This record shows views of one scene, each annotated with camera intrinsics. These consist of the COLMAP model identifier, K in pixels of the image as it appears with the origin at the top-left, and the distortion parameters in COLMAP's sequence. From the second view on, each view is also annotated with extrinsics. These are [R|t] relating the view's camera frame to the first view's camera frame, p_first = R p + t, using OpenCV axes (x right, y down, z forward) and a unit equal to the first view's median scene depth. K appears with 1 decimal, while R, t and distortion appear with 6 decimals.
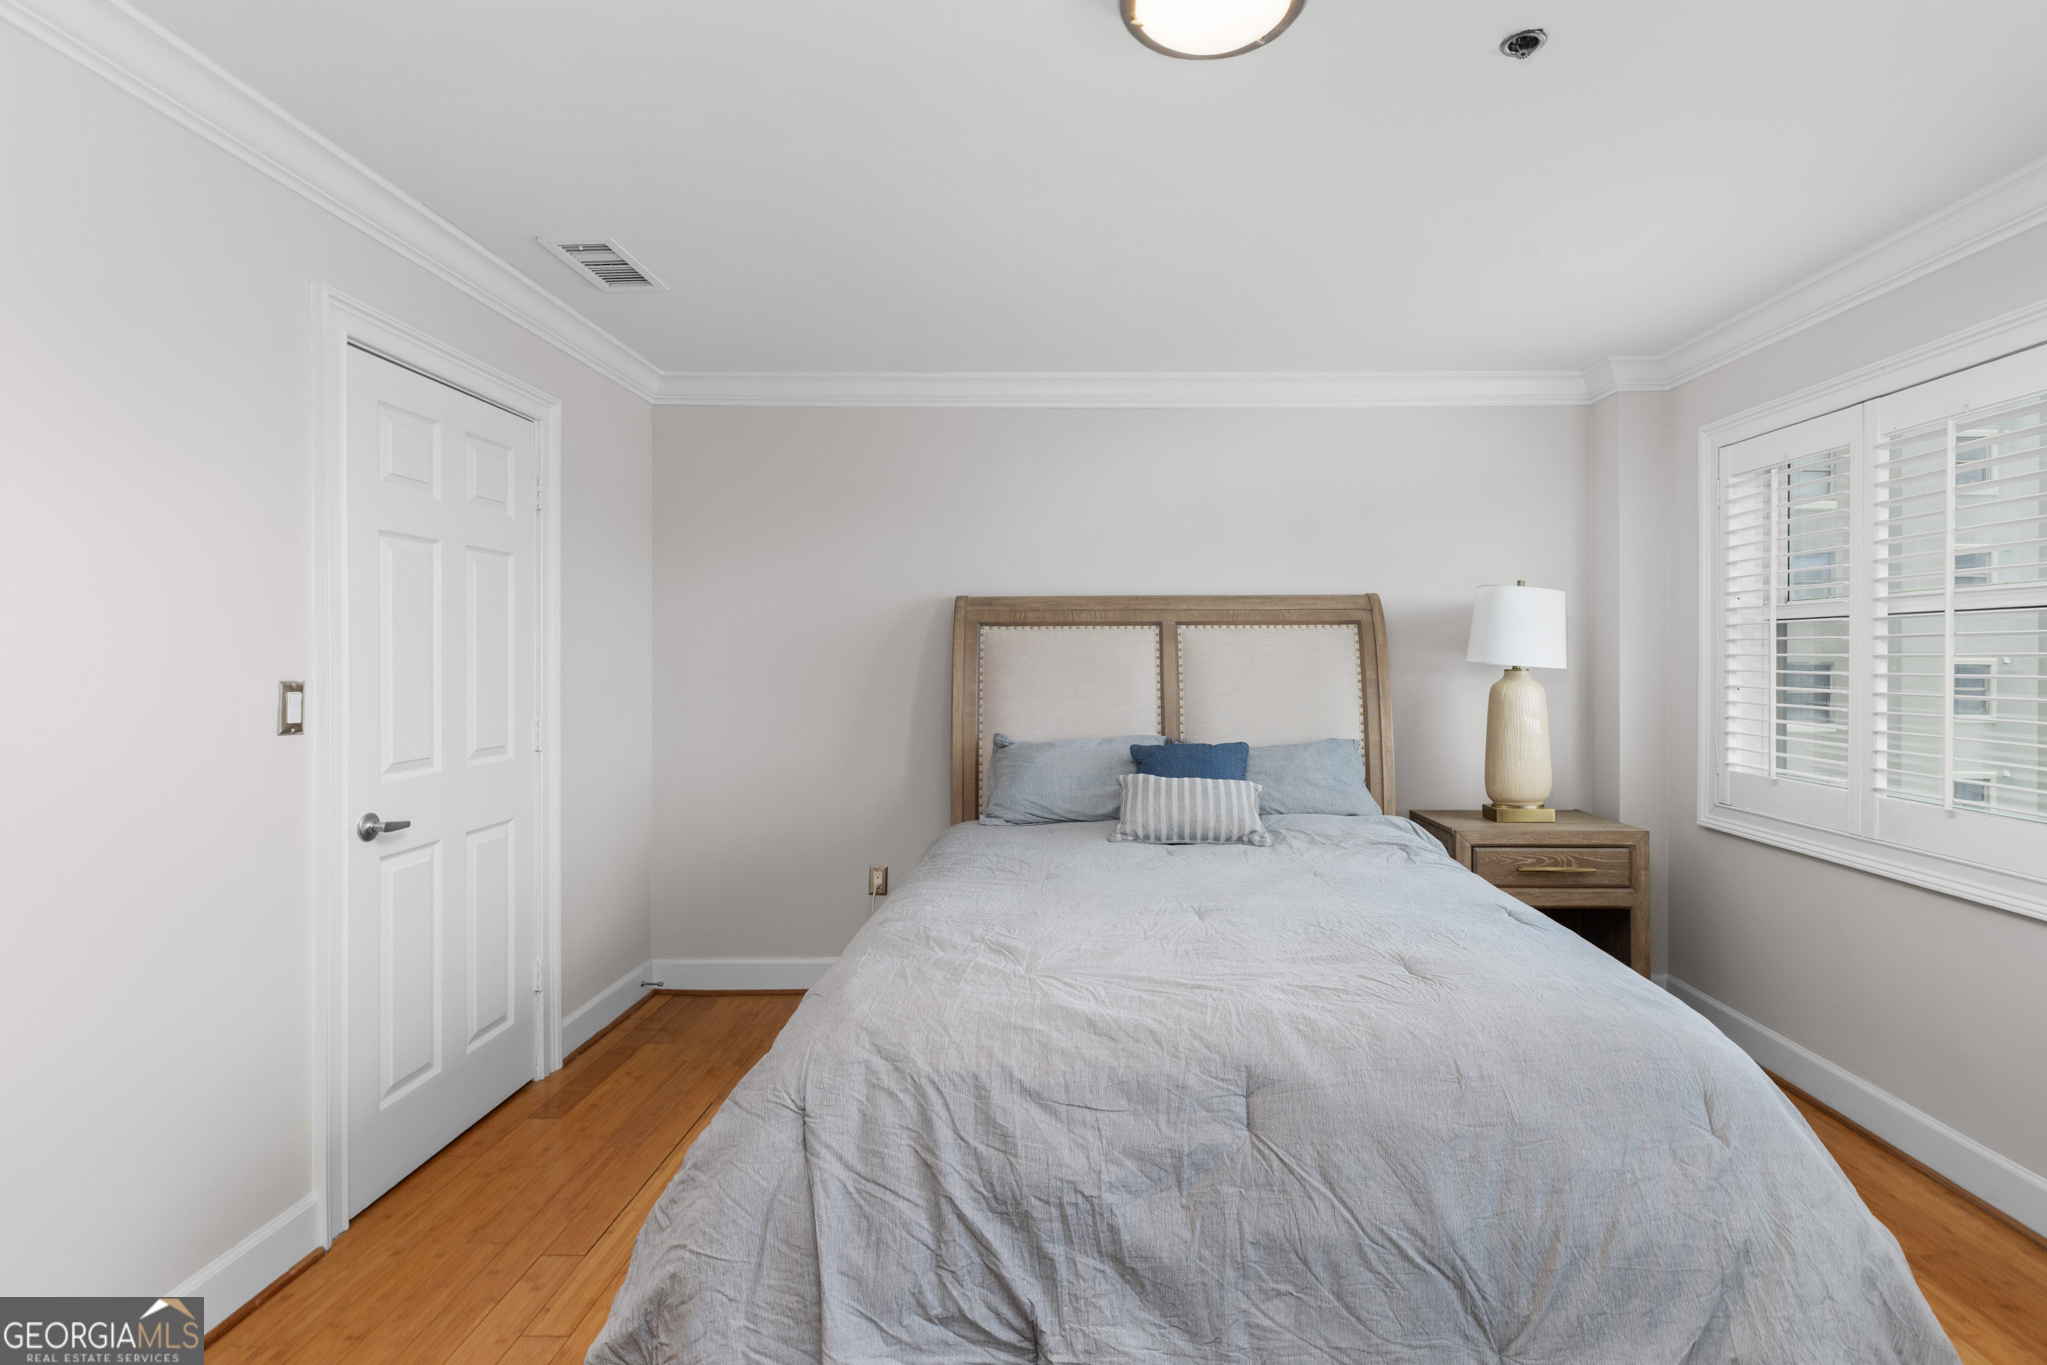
lens RADIAL K [[961.9, 0, 1023.1], [0, 961.9, 657.8], [0, 0, 1]] dist [0.000043, -0.000089]
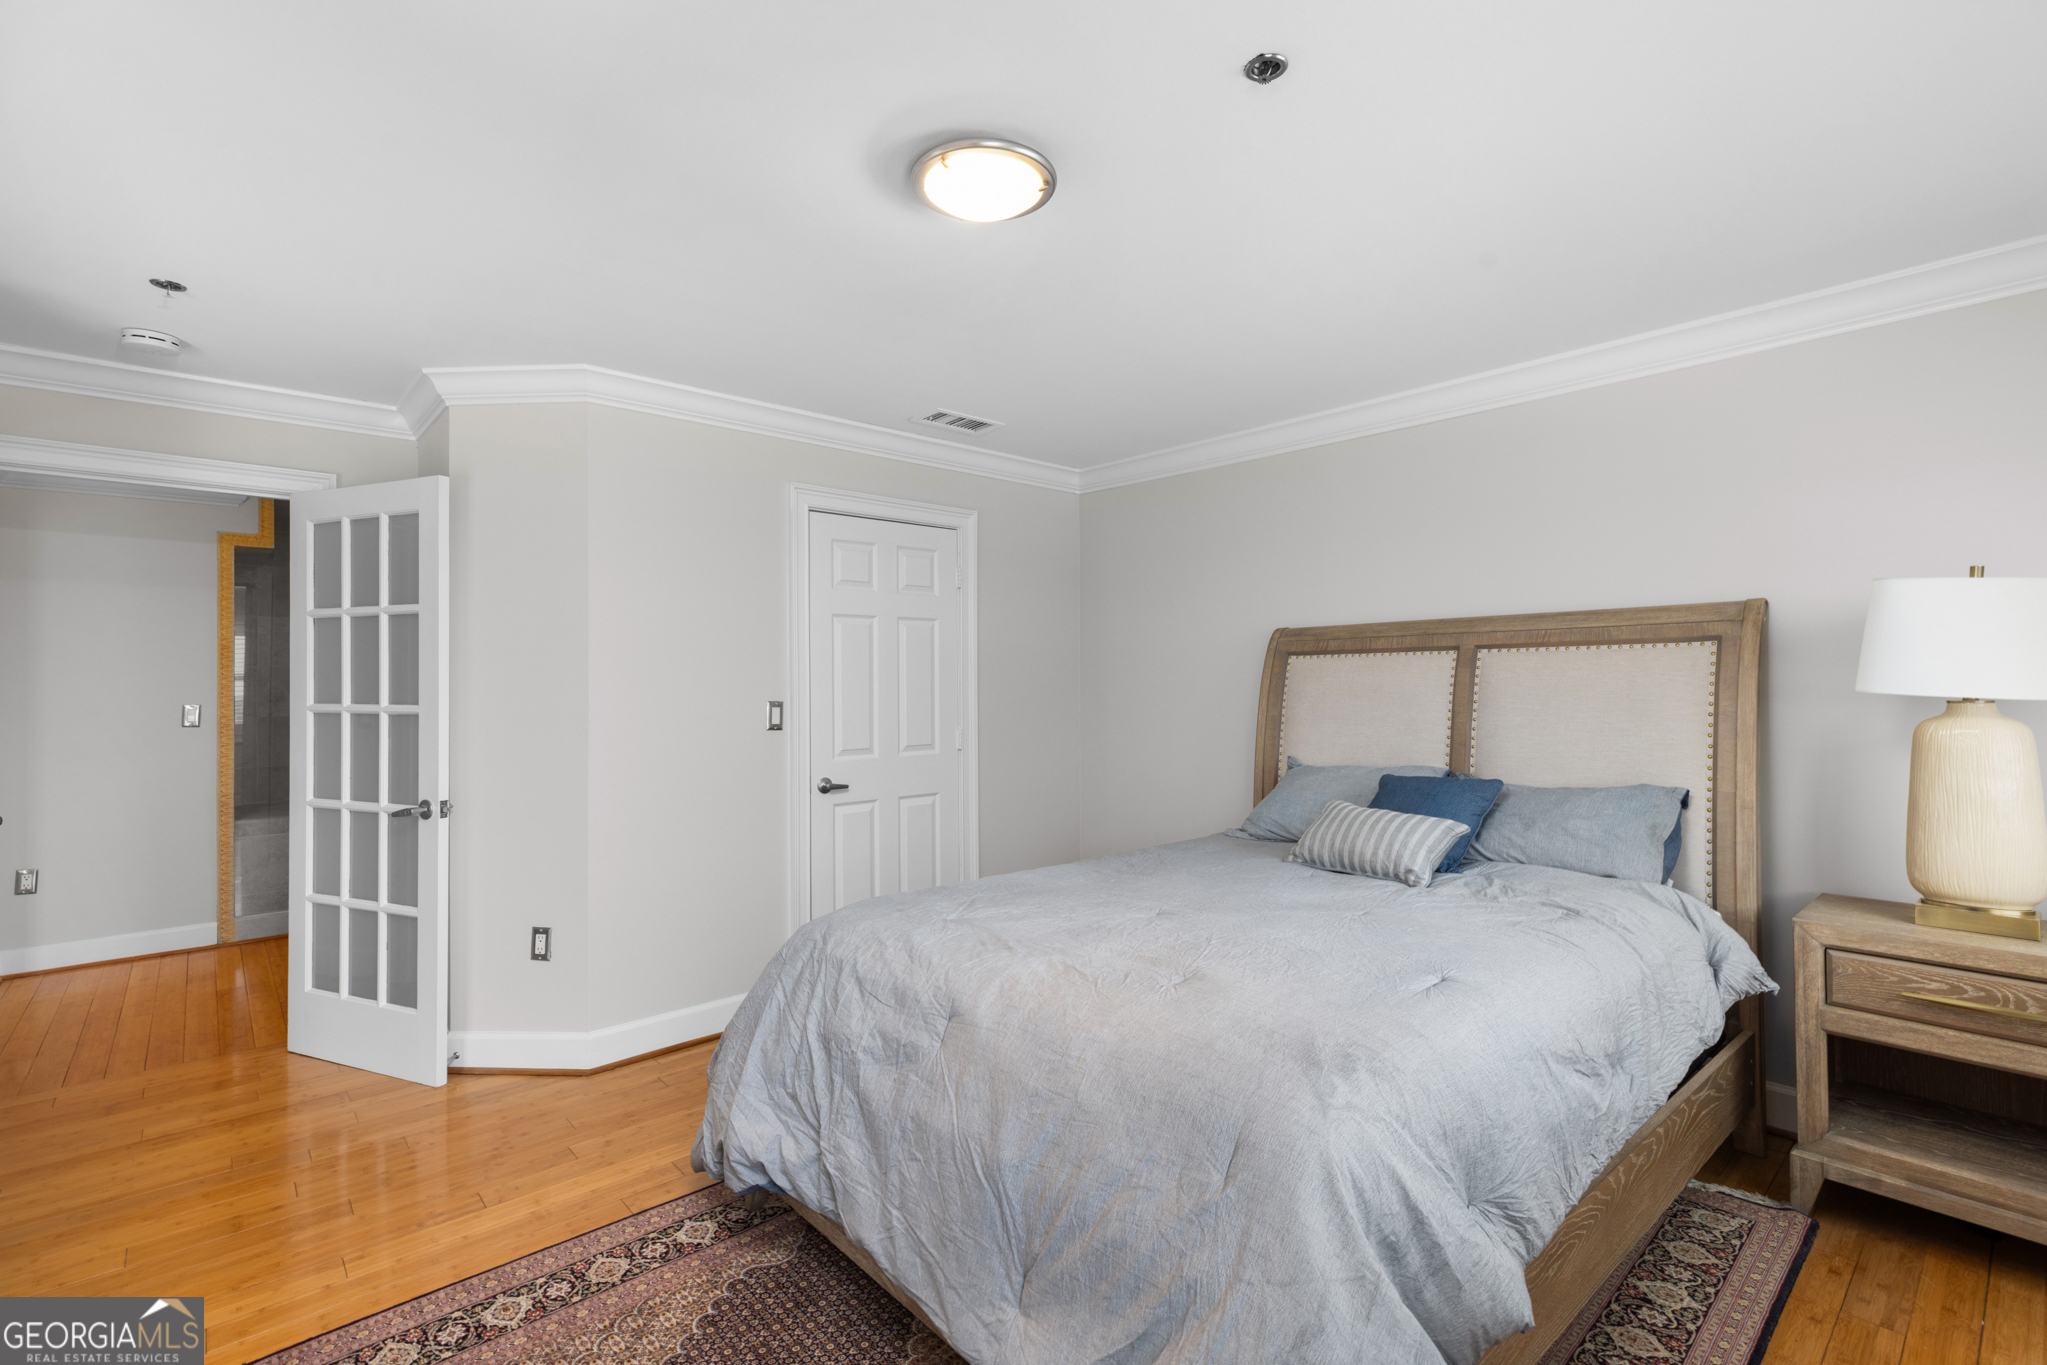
lens RADIAL K [[923.0, 0, 1024.5], [0, 923.0, 668.9], [0, 0, 1]] dist [0.002448, 0.000378]
pose [[0.680727, -0.015835, -0.732366, 0.567859], [0.006908, 0.999861, -0.015197, -0.005249], [0.732504, 0.005286, 0.680742, 0.091826]]
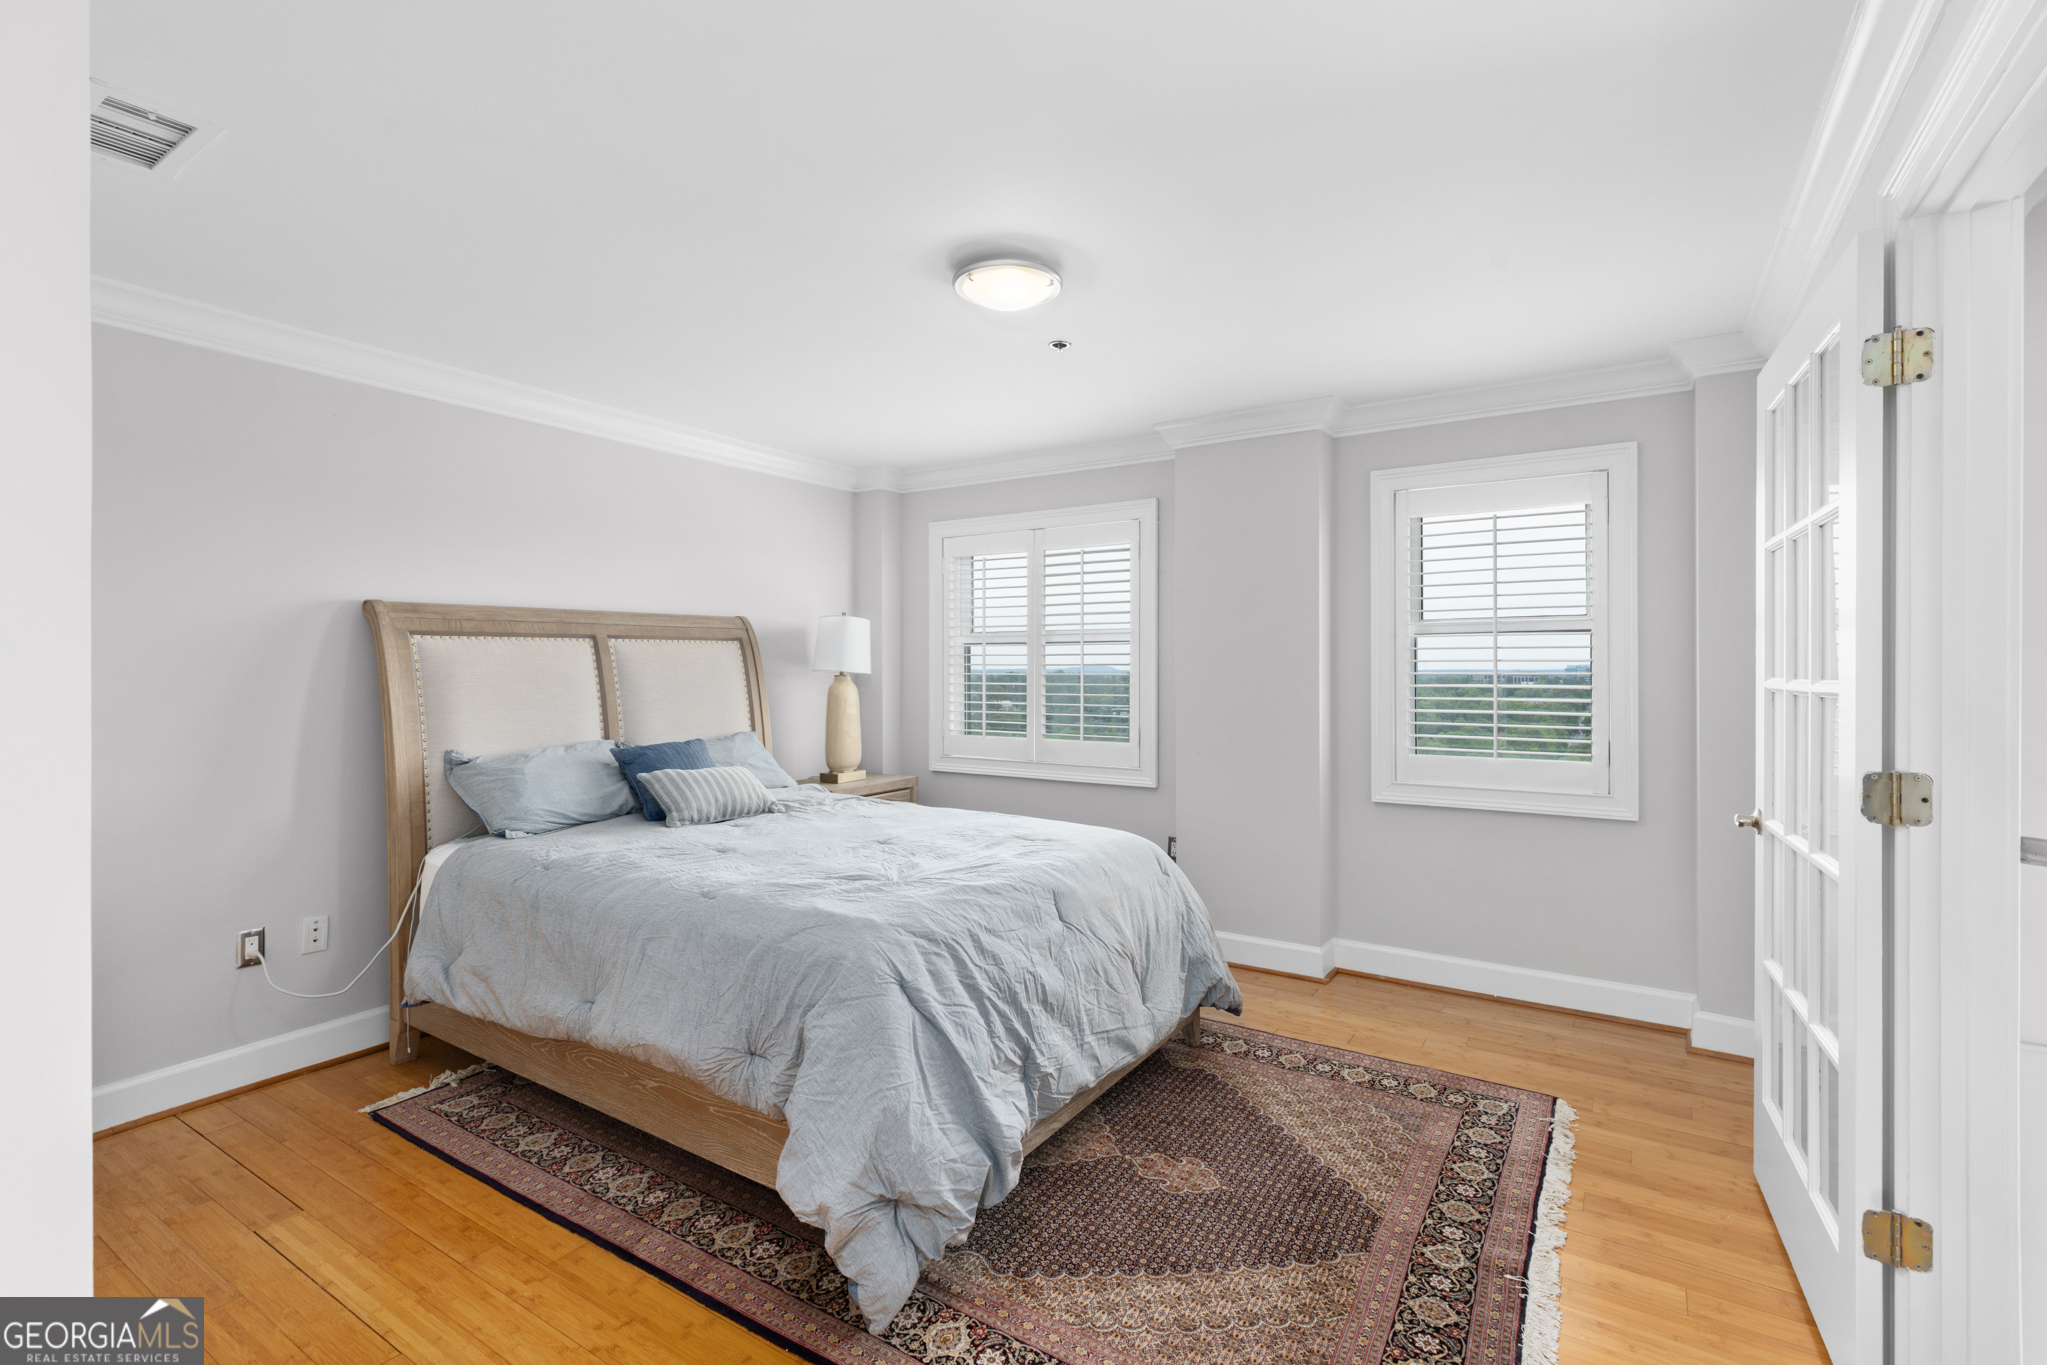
lens RADIAL K [[942.1, 0, 1024.6], [0, 942.1, 668.5], [0, 0, 1]] dist [0.004617, 0.000266]
pose [[0.528712, -0.006177, 0.848779, -0.552387], [0.004561, 0.999980, 0.004436, -0.002734], [-0.848789, 0.001526, 0.528729, 0.037734]]
